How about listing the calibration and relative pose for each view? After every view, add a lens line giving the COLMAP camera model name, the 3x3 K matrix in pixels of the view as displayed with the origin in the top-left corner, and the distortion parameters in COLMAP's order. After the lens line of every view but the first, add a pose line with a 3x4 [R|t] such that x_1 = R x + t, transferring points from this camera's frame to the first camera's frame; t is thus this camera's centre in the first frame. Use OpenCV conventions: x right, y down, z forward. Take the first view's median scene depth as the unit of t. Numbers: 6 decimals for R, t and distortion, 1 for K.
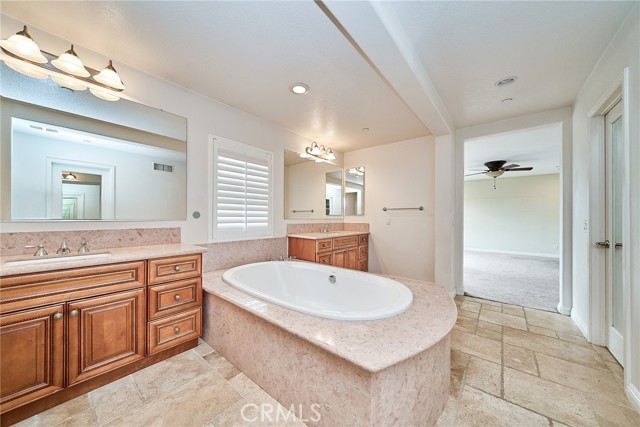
lens RADIAL K [[222.9, 0, 320.4], [0, 222.9, 214.6], [0, 0, 1]] dist [-0.000190, 0.000060]
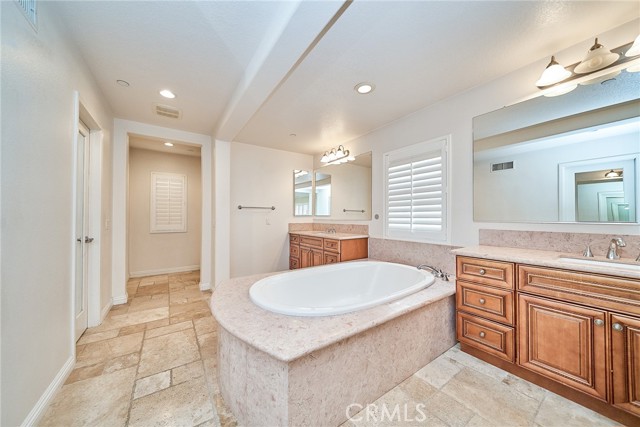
lens RADIAL K [[222.9, 0, 321.1], [0, 222.9, 216.1], [0, 0, 1]] dist [-0.000190, 0.000060]
pose [[-0.287492, -0.012955, -0.957695, 0.668233], [0.007260, 0.999850, -0.015705, 0.012610], [0.957755, -0.011467, -0.287355, 0.813986]]
